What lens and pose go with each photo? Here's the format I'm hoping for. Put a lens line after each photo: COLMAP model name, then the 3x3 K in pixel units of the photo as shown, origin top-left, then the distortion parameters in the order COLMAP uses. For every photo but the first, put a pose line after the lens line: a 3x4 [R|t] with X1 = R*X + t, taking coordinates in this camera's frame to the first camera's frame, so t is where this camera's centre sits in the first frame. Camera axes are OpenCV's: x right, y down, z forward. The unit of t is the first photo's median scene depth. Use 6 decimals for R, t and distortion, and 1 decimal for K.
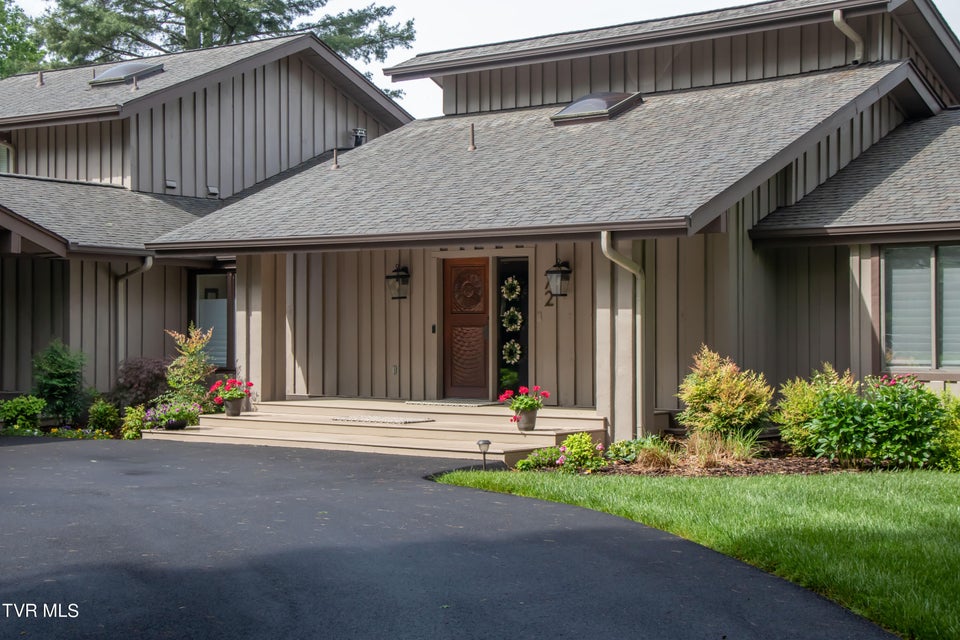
lens RADIAL K [[1546.9, 0, 480.0], [0, 1546.9, 320.0], [0, 0, 1]] dist [0.163418, 0.001531]
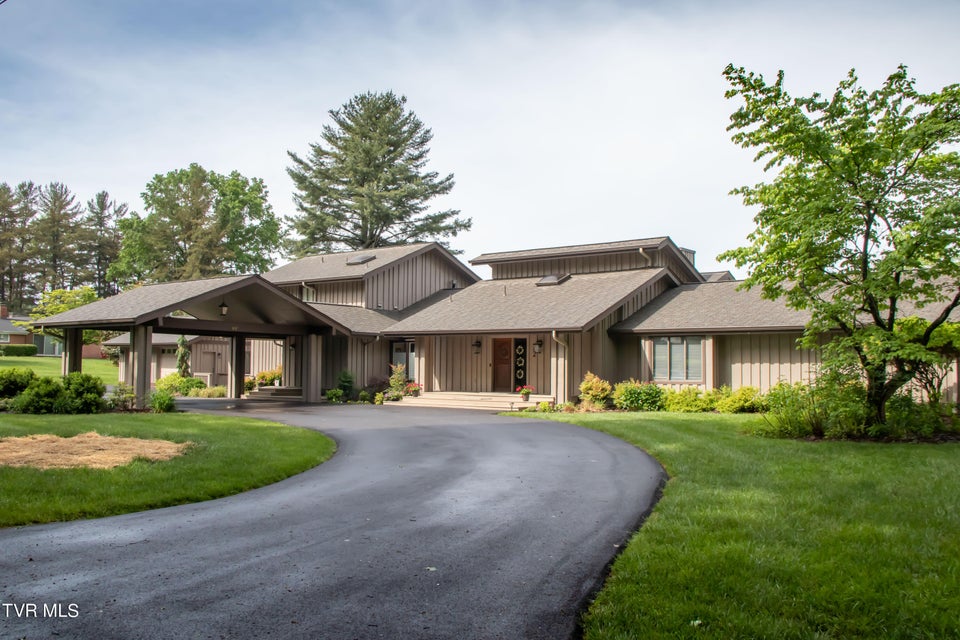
lens RADIAL K [[889.1, 0, 480.0], [0, 889.1, 320.0], [0, 0, 1]] dist [-0.168675, -0.002696]
pose [[0.999813, 0.008313, -0.017442, -0.021965], [-0.009140, 0.998809, -0.047922, 0.001826], [0.017022, 0.048072, 0.998699, -0.514511]]
